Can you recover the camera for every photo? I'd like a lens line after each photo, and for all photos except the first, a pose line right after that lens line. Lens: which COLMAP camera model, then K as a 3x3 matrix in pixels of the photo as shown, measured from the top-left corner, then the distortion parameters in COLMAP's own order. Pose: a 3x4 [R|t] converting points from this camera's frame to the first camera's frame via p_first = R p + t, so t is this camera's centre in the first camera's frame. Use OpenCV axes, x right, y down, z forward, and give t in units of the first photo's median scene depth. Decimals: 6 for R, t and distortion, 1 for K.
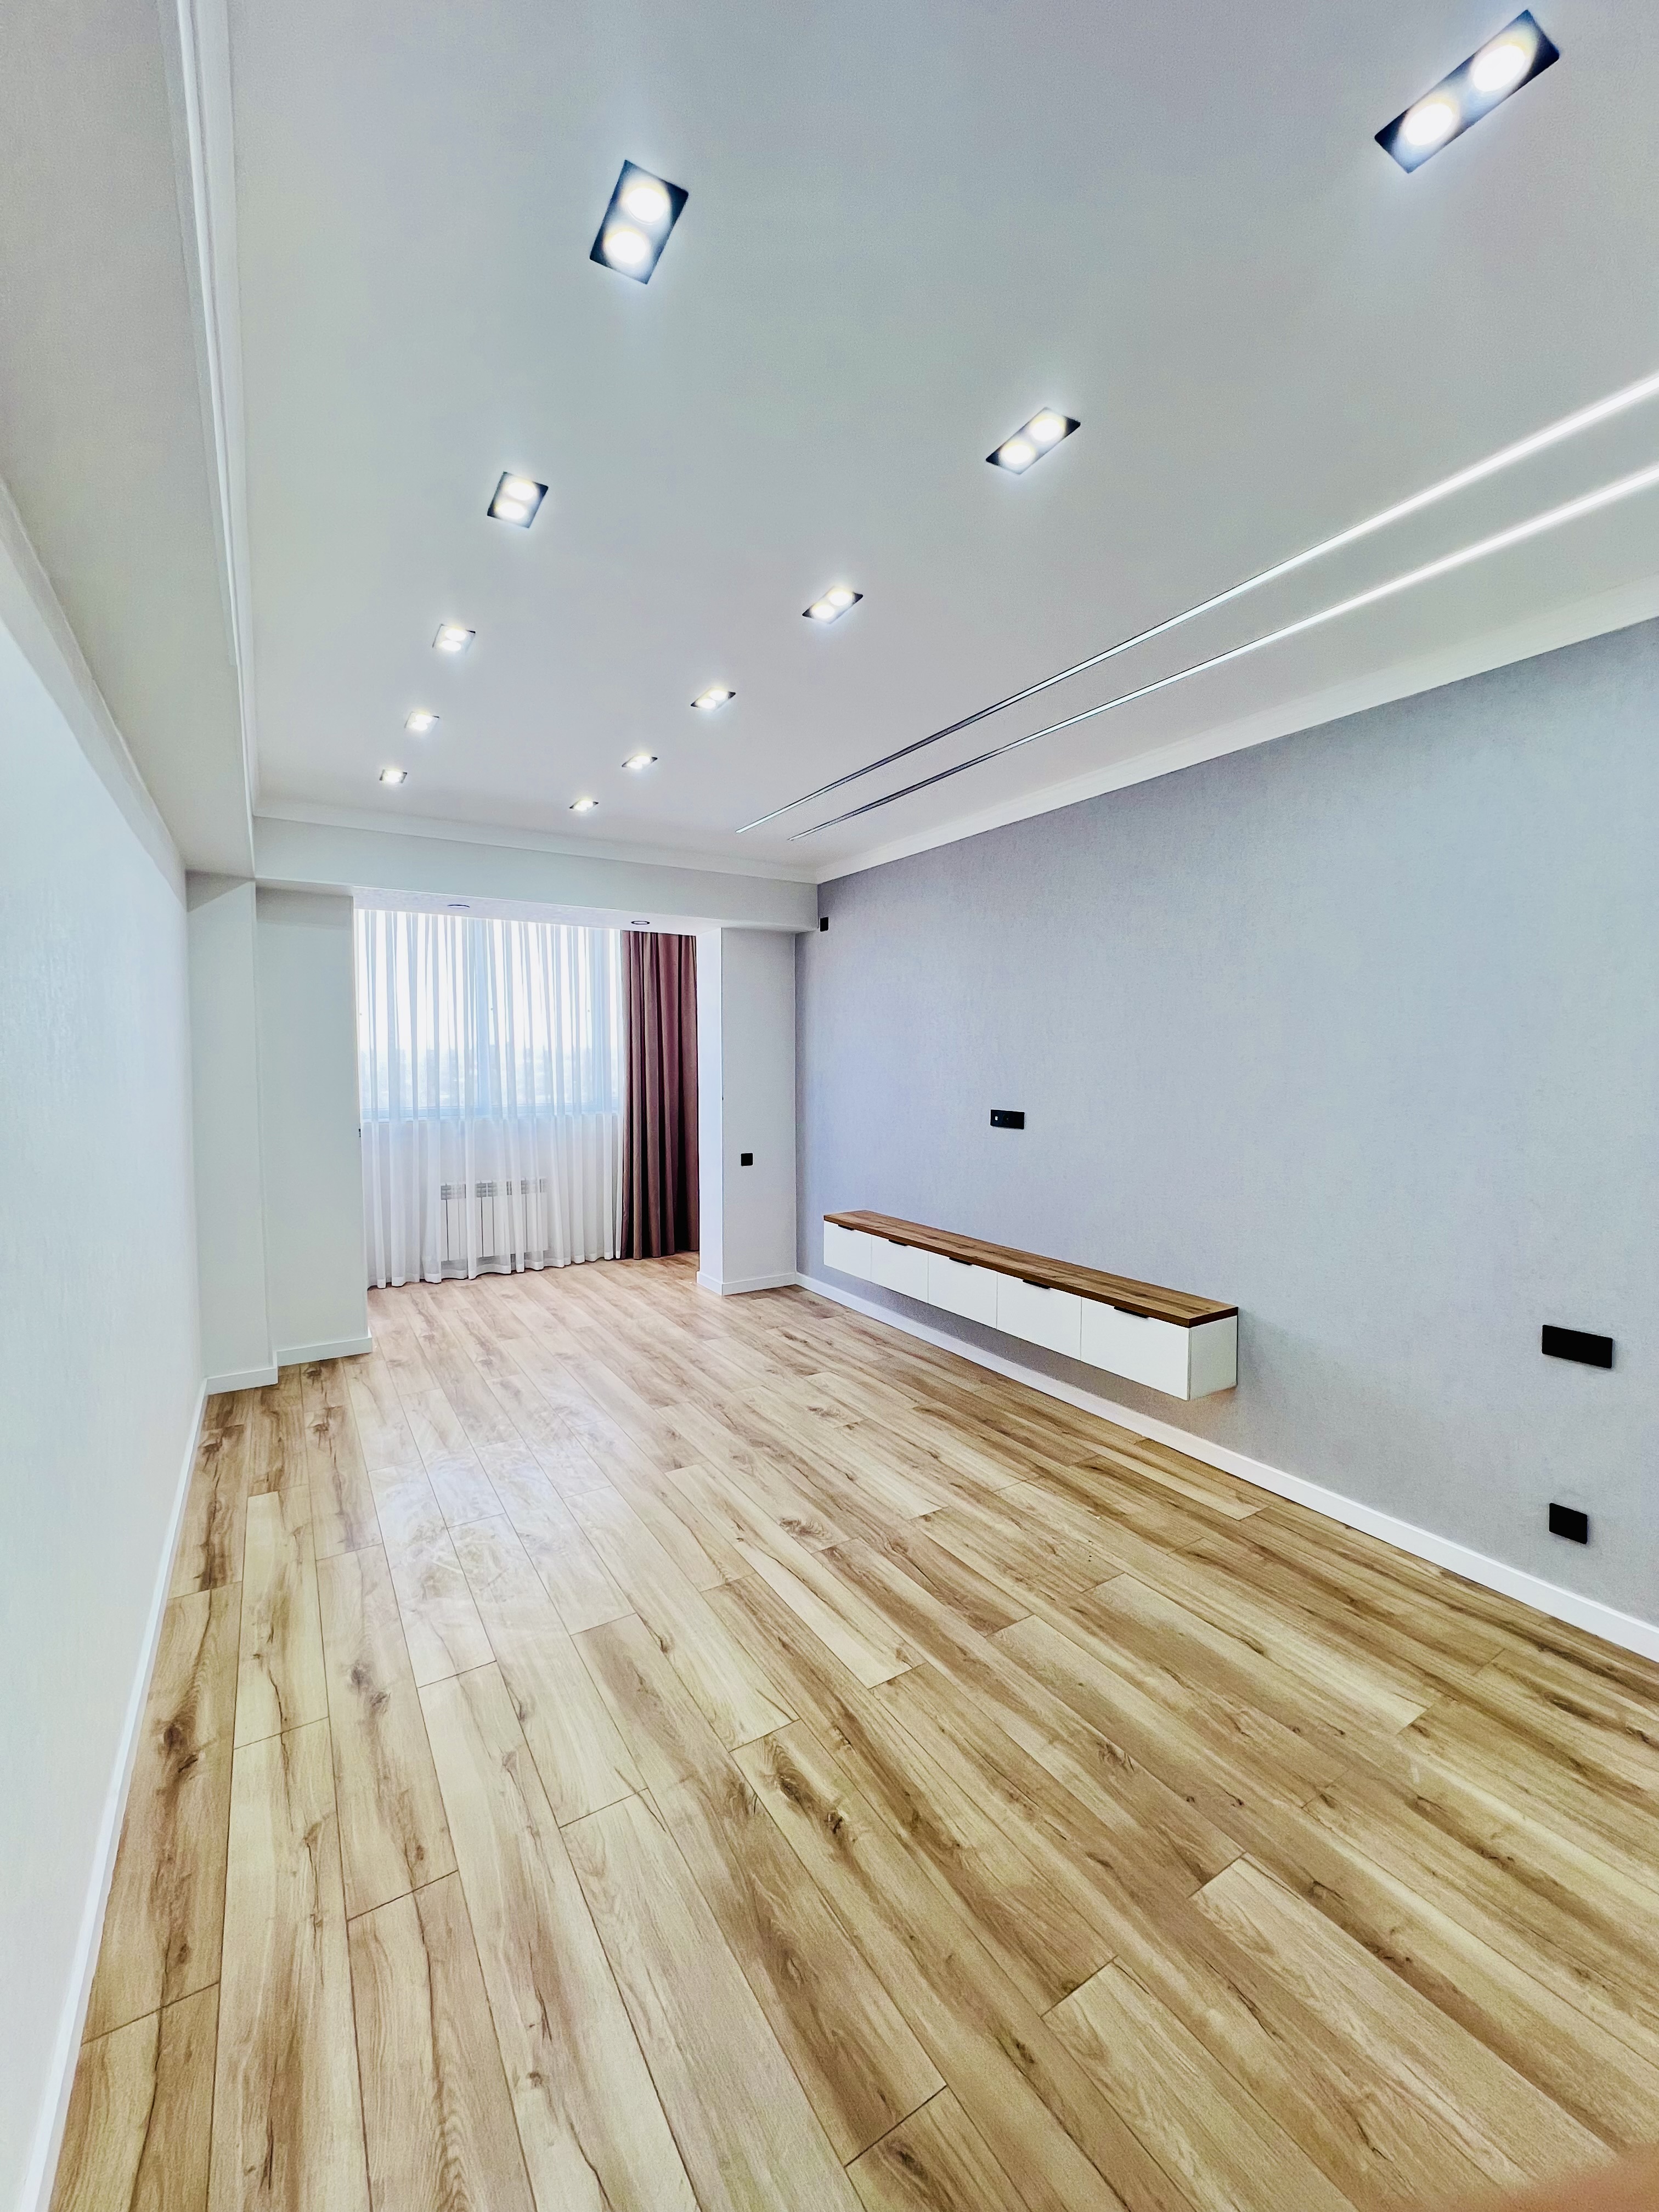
lens RADIAL K [[878.4, 0, 829.5], [0, 878.4, 1106.0], [0, 0, 1]] dist [-0.000742, 0.000375]
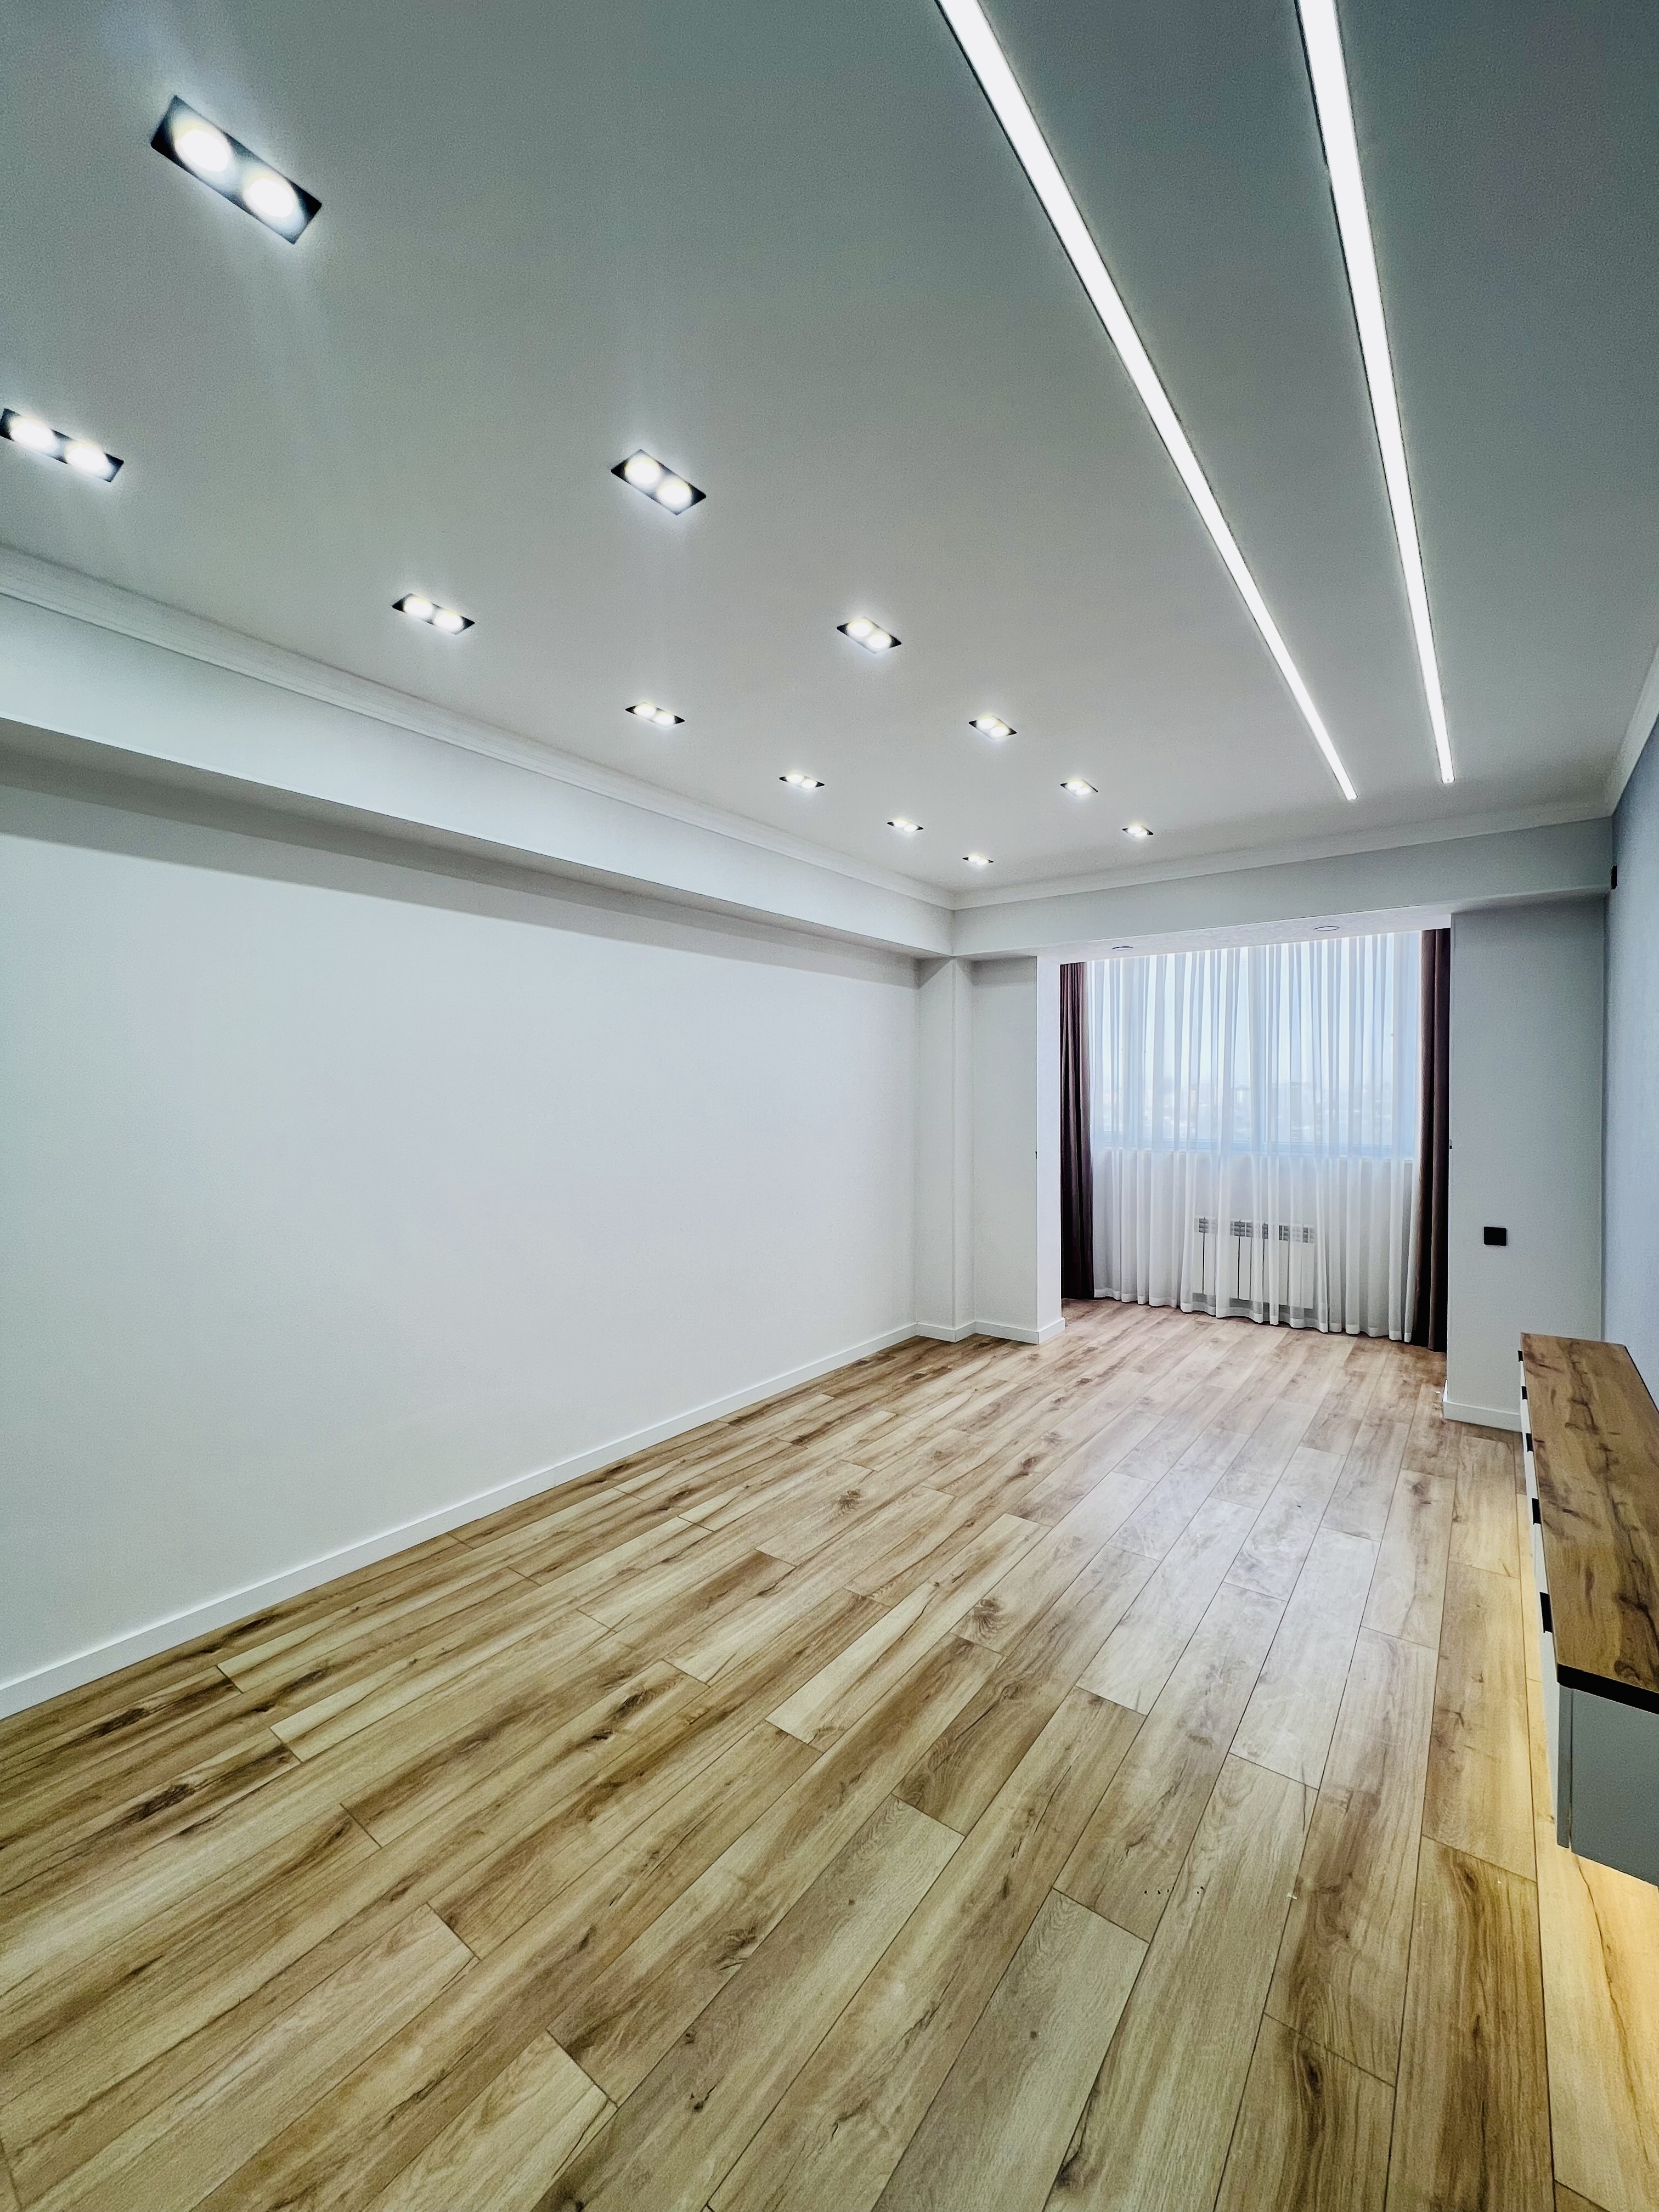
lens RADIAL K [[878.4, 0, 829.5], [0, 878.4, 1106.0], [0, 0, 1]] dist [-0.000742, 0.000375]
pose [[0.353058, 0.013239, -0.935508, 0.918713], [-0.049523, 0.998763, -0.004556, -0.032607], [0.934290, 0.047938, 0.353277, 0.625824]]
